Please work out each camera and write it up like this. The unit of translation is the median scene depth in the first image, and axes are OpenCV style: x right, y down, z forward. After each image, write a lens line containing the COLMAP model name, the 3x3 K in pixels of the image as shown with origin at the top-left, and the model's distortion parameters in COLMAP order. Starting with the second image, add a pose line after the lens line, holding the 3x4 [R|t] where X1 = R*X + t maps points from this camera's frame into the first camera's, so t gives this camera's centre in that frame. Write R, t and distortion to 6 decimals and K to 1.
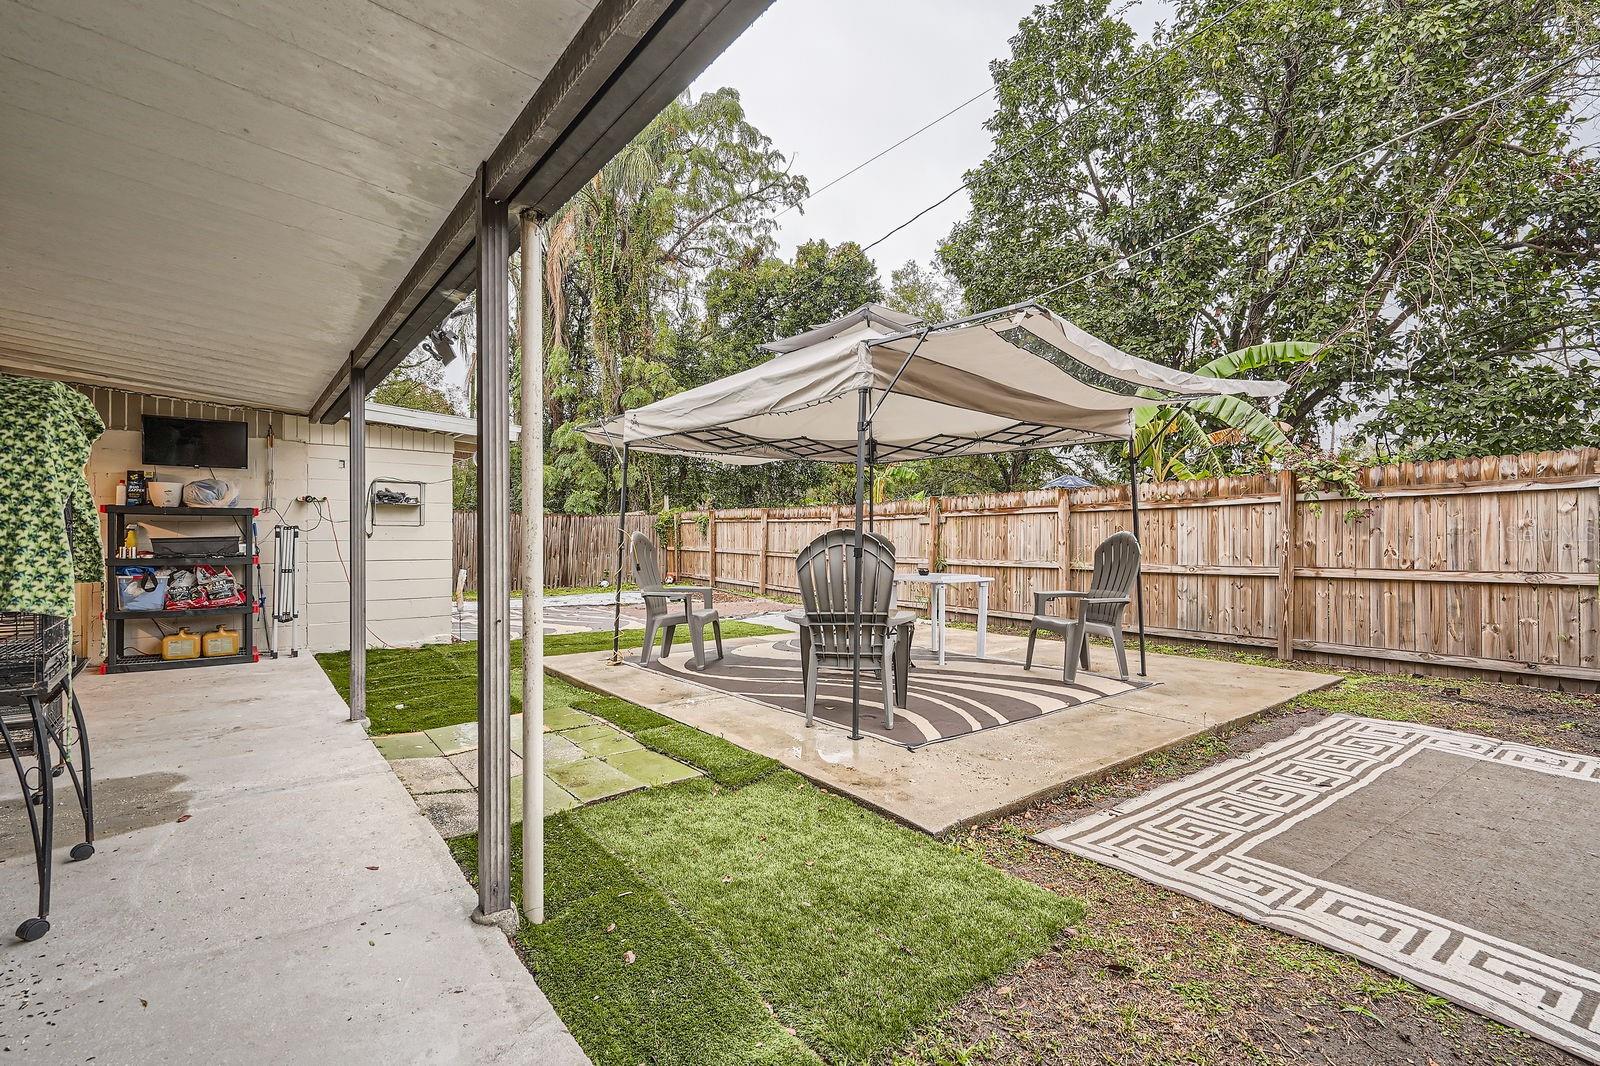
lens RADIAL K [[740.1, 0, 797.6], [0, 740.1, 536.7], [0, 0, 1]] dist [0.001588, -0.002333]
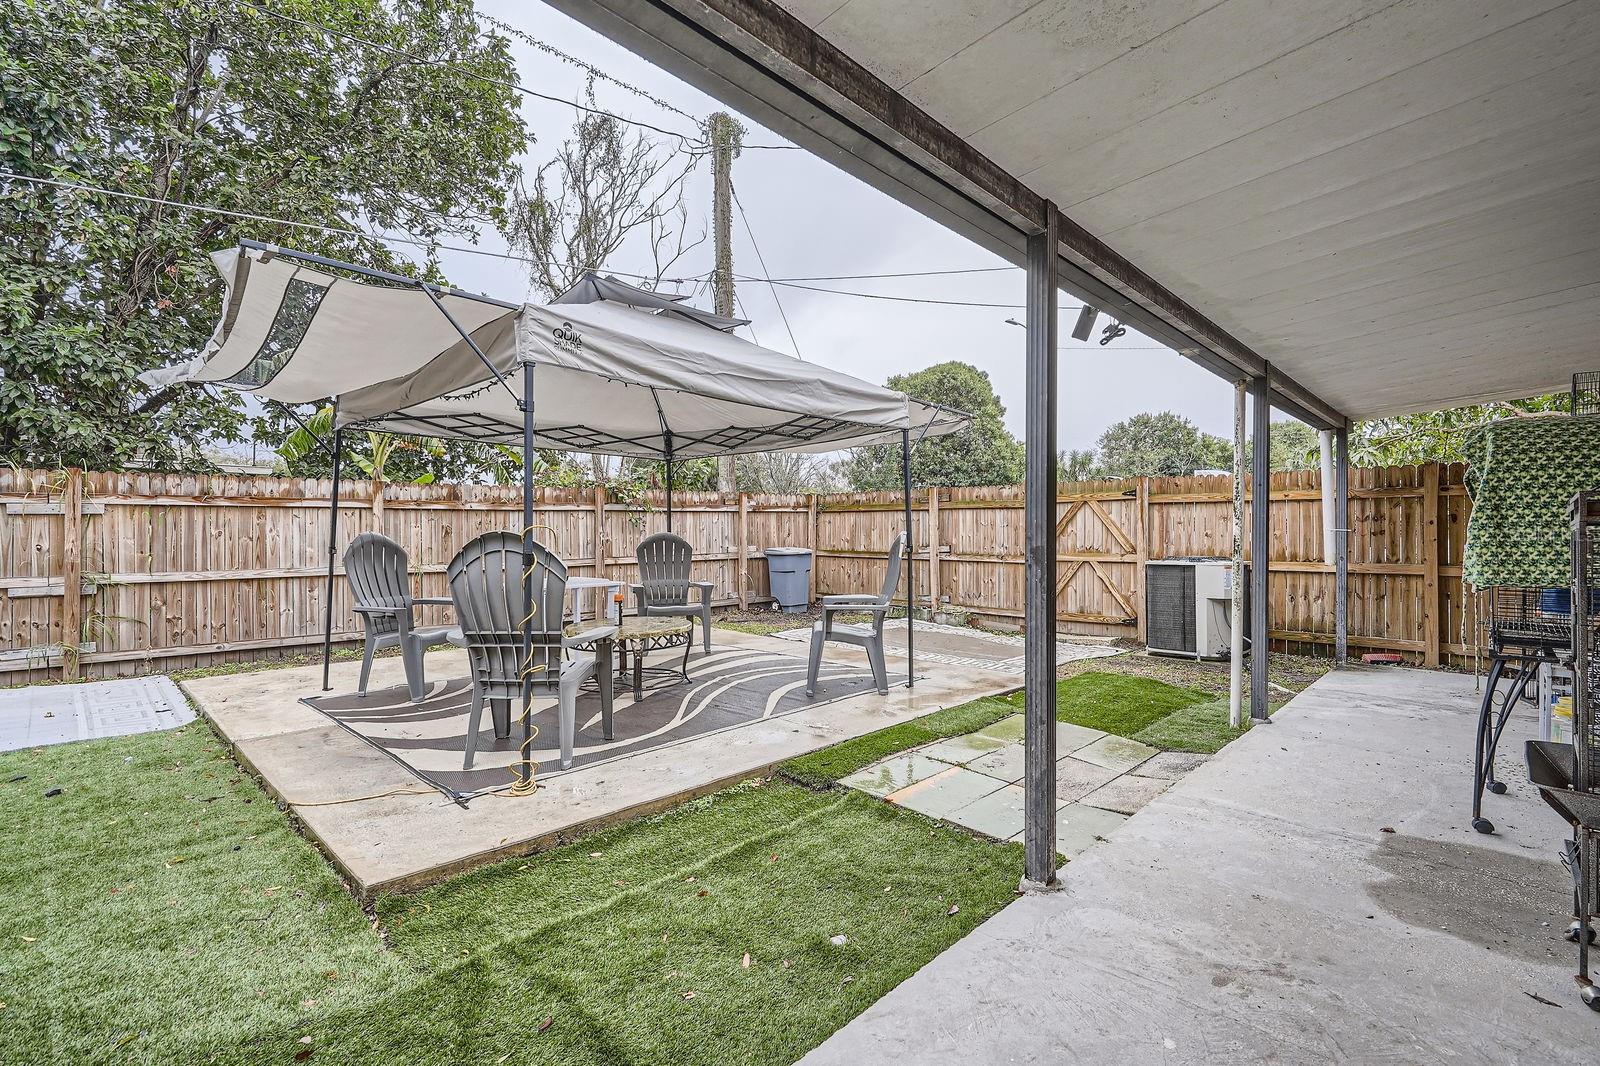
lens RADIAL K [[740.1, 0, 802.4], [0, 740.1, 531.9], [0, 0, 1]] dist [0.001588, -0.002333]
pose [[-0.147111, 0.002155, 0.989118, -0.743799], [0.001723, 0.999997, -0.001923, -0.004120], [-0.989118, 0.001422, -0.147114, 0.843197]]
